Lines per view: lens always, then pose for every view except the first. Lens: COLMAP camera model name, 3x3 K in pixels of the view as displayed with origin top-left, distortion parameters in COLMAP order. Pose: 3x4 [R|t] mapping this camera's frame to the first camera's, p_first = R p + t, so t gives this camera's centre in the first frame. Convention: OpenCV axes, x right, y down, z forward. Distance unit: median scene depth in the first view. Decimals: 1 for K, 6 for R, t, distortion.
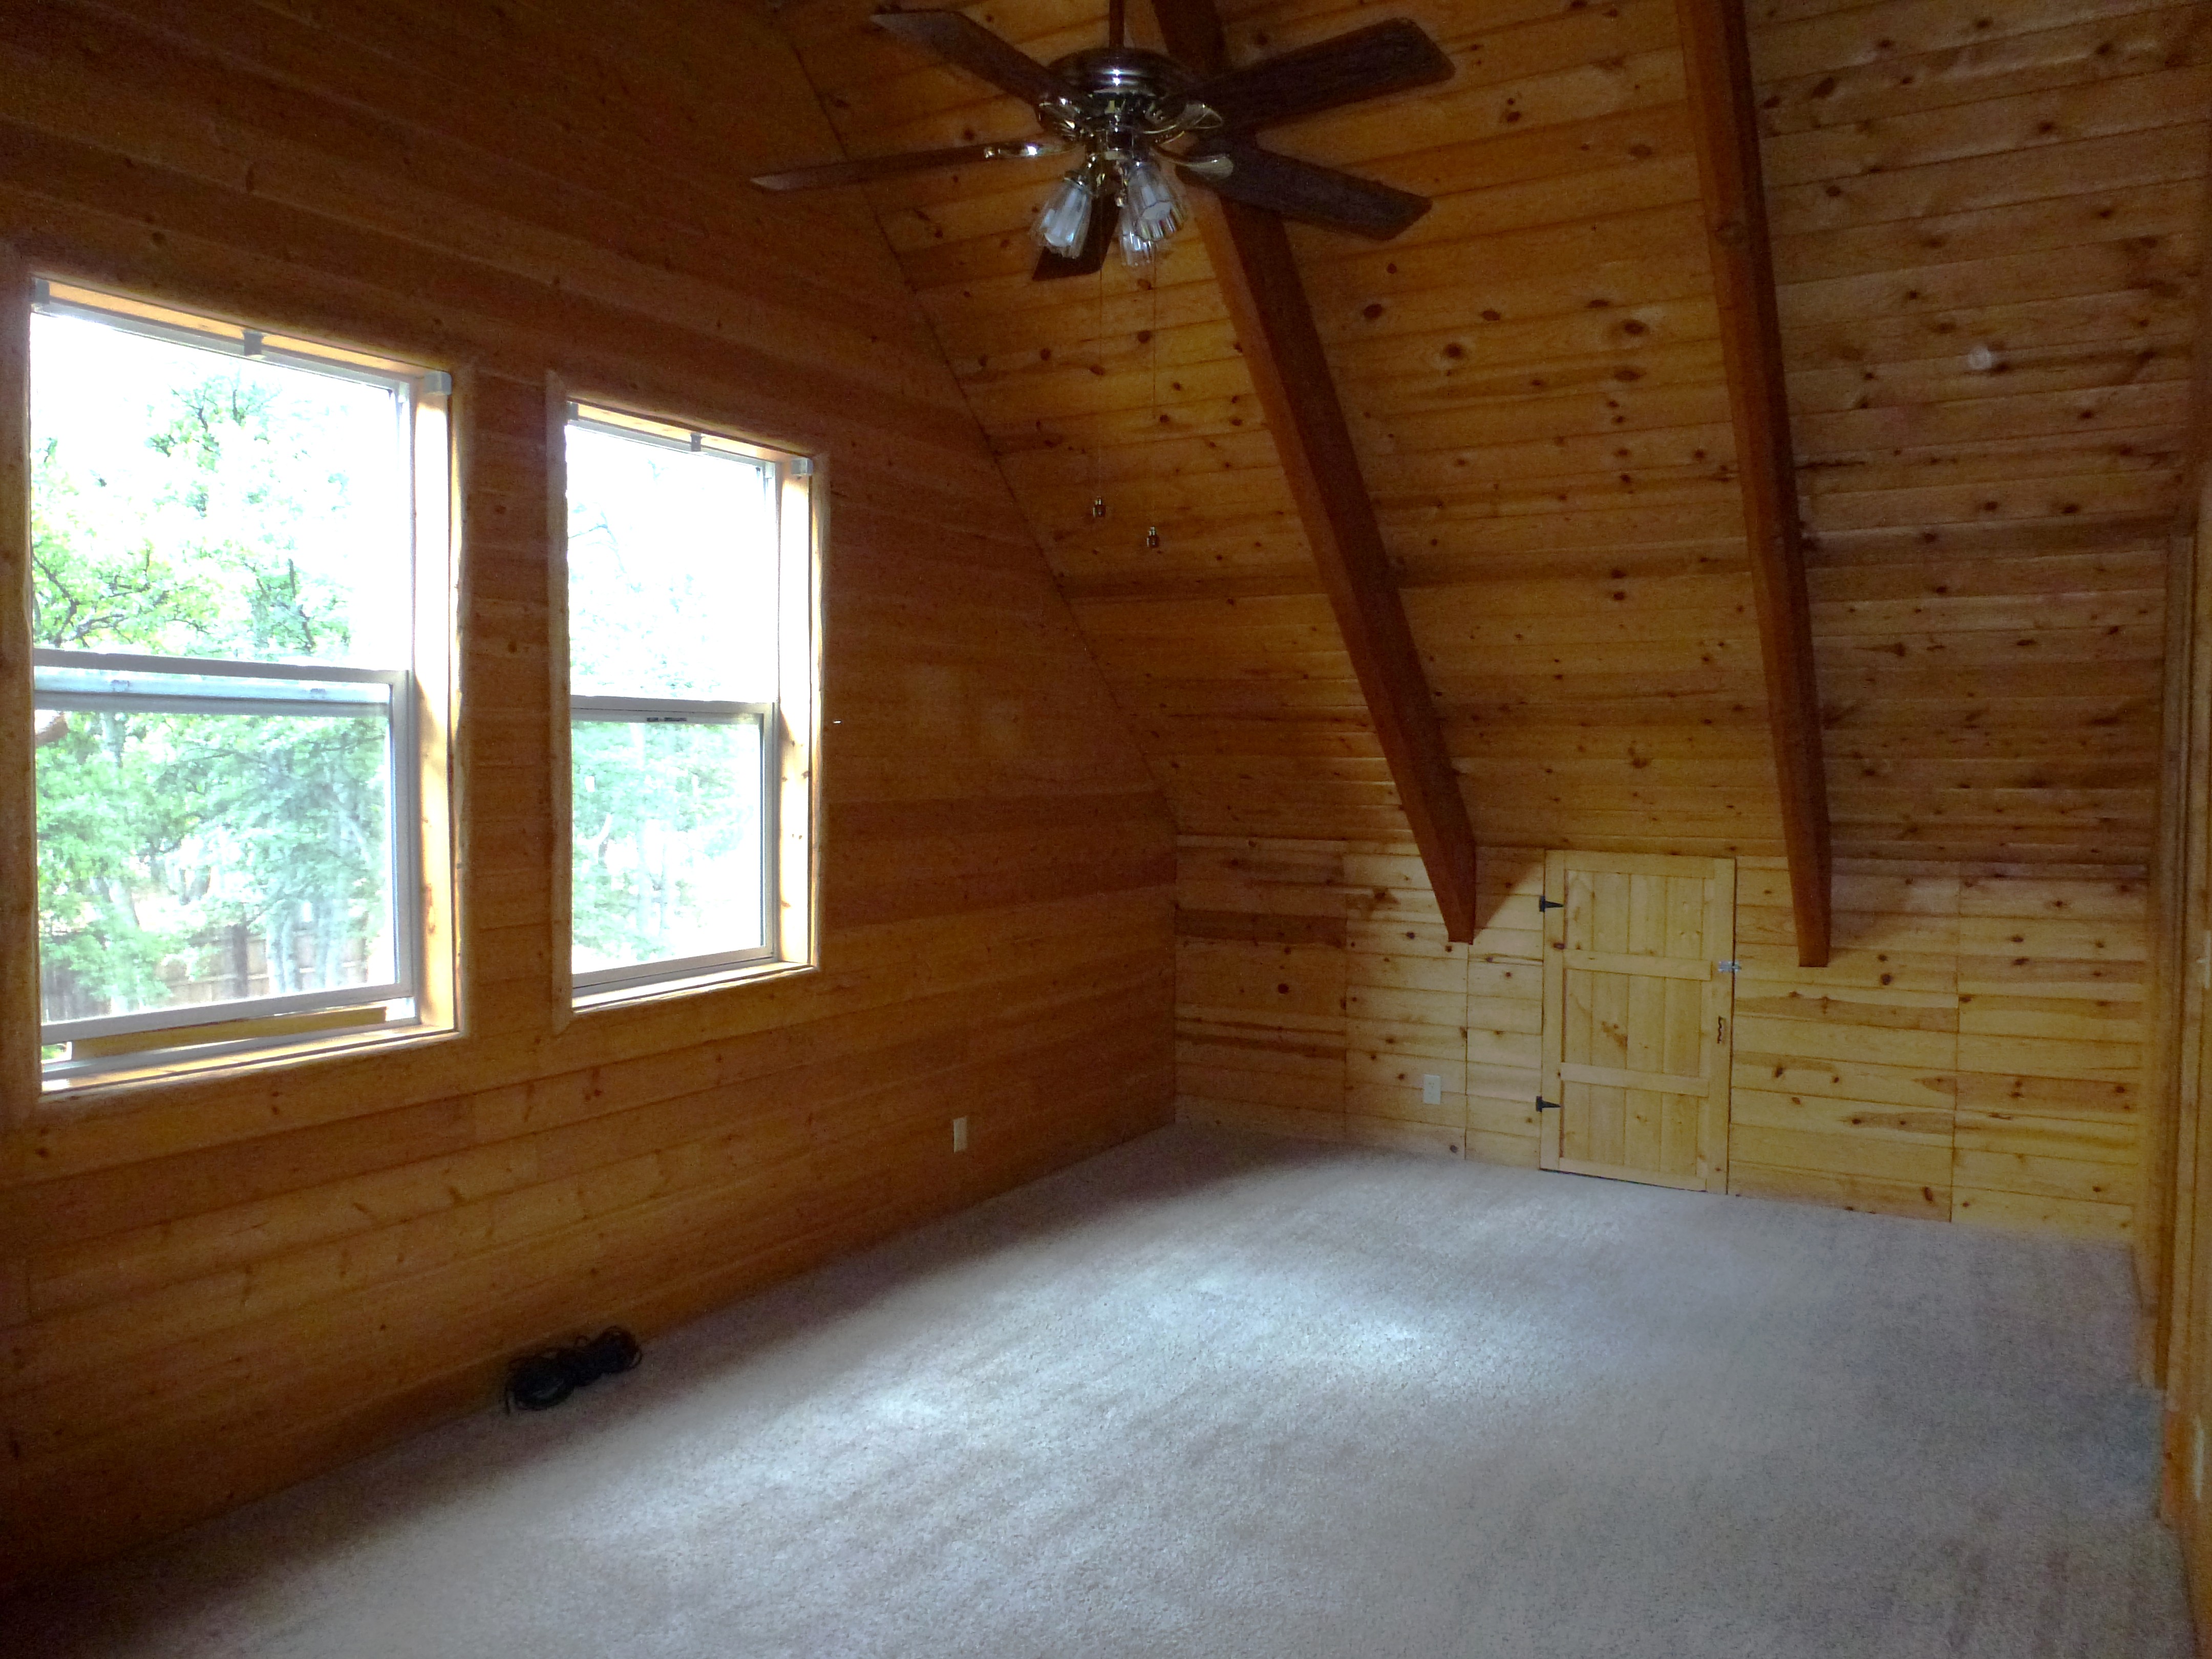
lens RADIAL K [[1596.7, 0, 1107.8], [0, 1596.7, 832.8], [0, 0, 1]] dist [-0.060095, 0.023881]
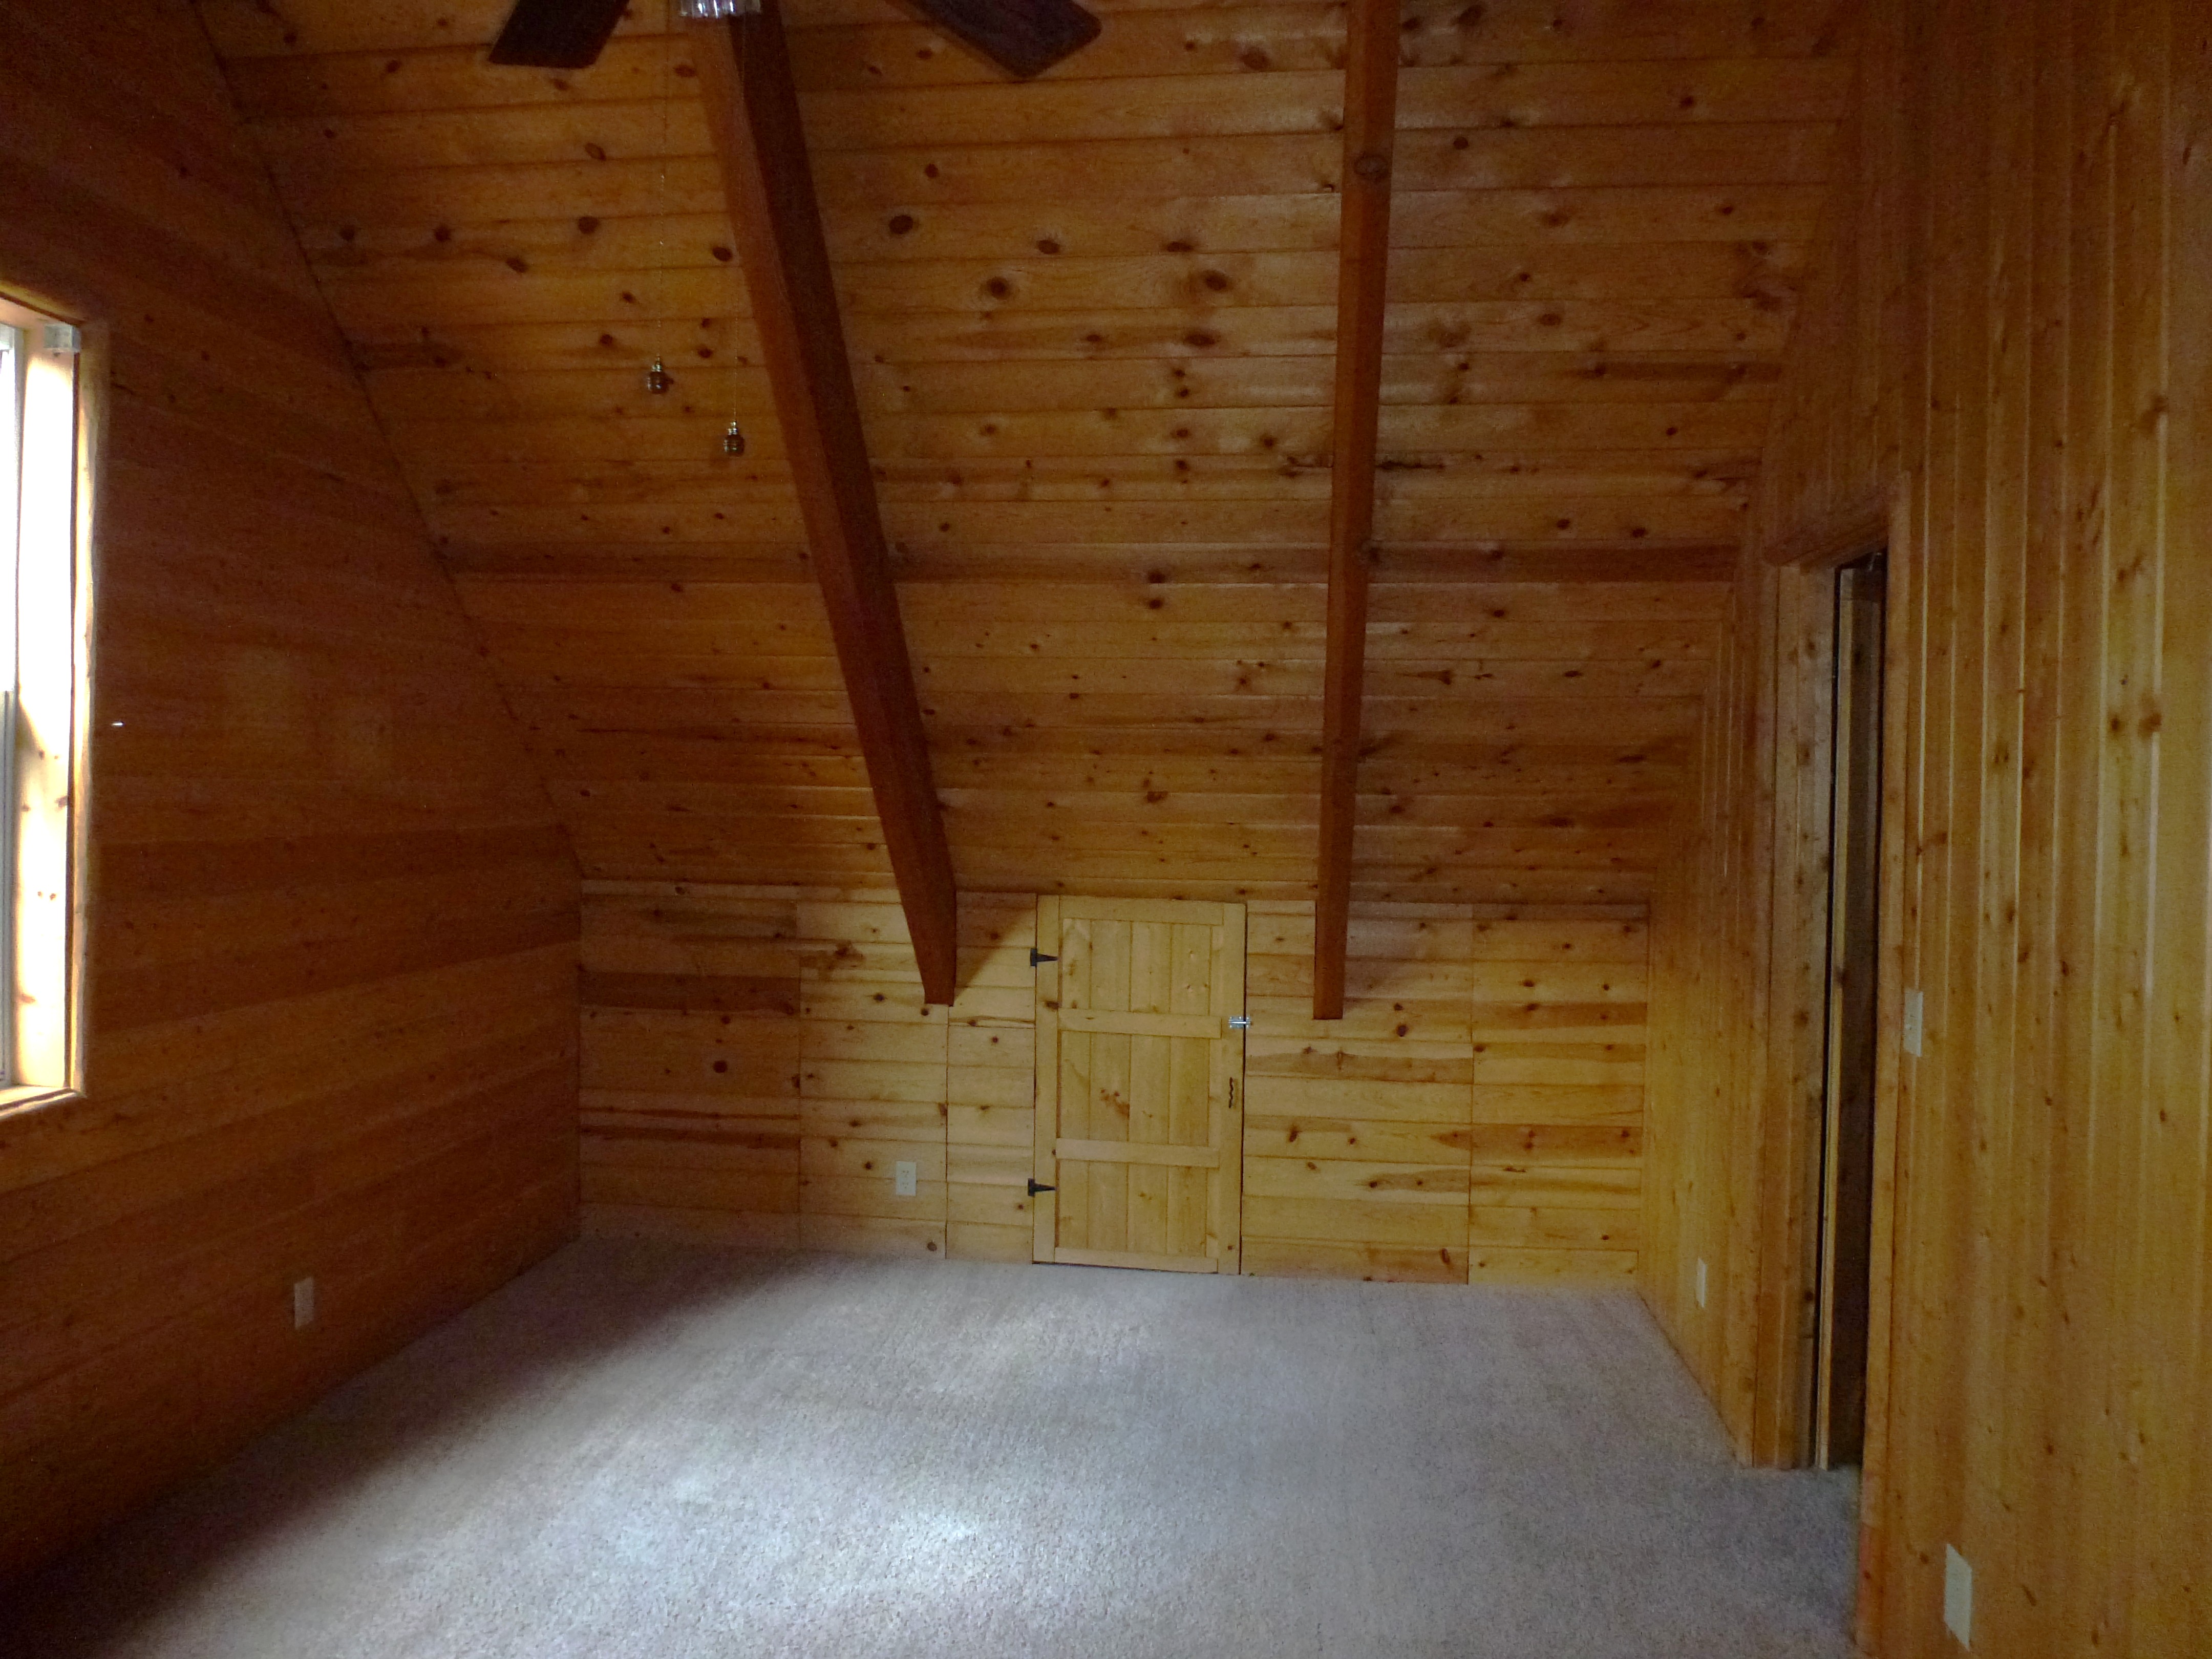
lens RADIAL K [[1596.7, 0, 1105.8], [0, 1596.7, 830.4], [0, 0, 1]] dist [-0.060095, 0.023881]
pose [[0.913229, 0.002320, 0.407439, -0.054339], [0.005523, 0.999821, -0.018072, -0.010005], [-0.407409, 0.018754, 0.913053, 0.215472]]
